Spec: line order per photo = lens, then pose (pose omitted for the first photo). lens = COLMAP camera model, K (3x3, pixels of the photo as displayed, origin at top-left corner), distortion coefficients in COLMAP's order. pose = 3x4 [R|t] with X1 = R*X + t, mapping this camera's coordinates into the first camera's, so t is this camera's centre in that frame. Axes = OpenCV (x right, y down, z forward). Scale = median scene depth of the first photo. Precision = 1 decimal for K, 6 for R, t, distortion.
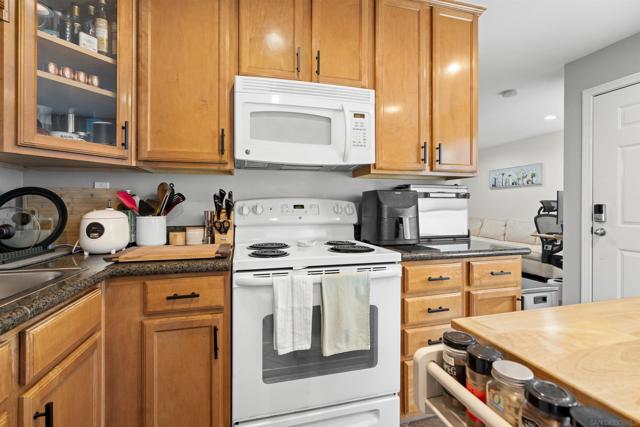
lens RADIAL K [[289.3, 0, 319.4], [0, 289.3, 204.9], [0, 0, 1]] dist [-0.012440, 0.005662]
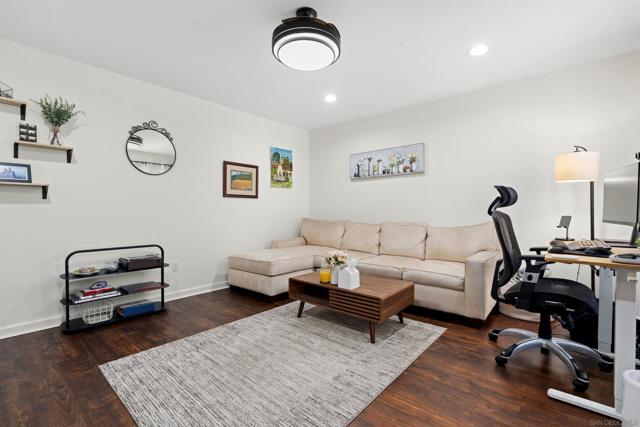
lens RADIAL K [[289.3, 0, 320.1], [0, 289.3, 215.2], [0, 0, 1]] dist [-0.012440, 0.005662]
pose [[0.821583, -0.012284, 0.569957, 0.421755], [0.004856, 0.999882, 0.014550, 0.064138], [-0.570069, -0.009187, 0.821546, 1.555499]]
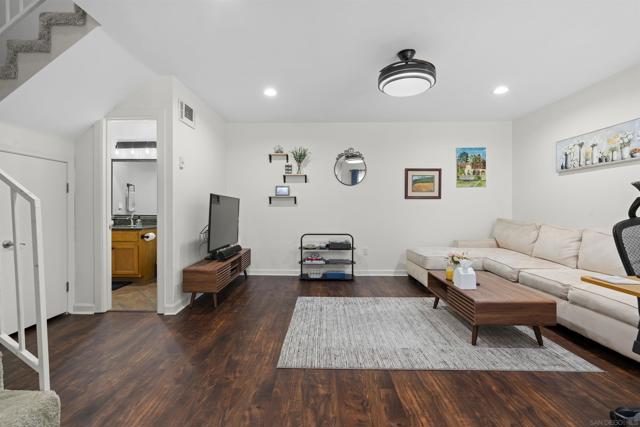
lens RADIAL K [[289.3, 0, 316.7], [0, 289.3, 211.3], [0, 0, 1]] dist [-0.012440, 0.005662]
pose [[0.962443, -0.000558, -0.271485, 0.969007], [0.003296, 0.999948, 0.009632, 0.040659], [0.271465, -0.010165, 0.962395, 1.081424]]
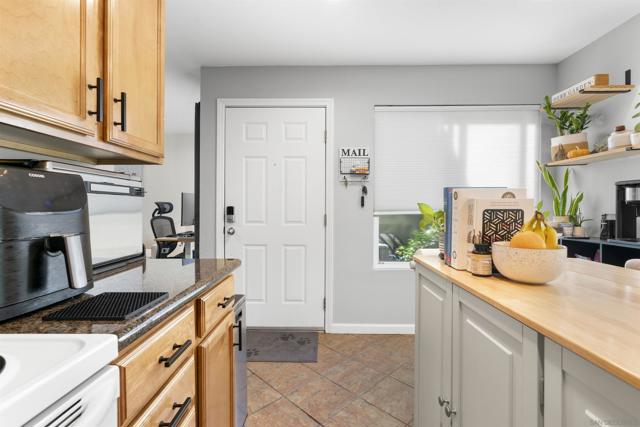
lens RADIAL K [[289.3, 0, 320.4], [0, 289.3, 206.7], [0, 0, 1]] dist [-0.012440, 0.005662]
pose [[0.265390, 0.000095, 0.964141, -0.004159], [0.000806, 1.000000, -0.000320, 0.001240], [-0.964141, 0.000862, 0.265390, 0.468083]]
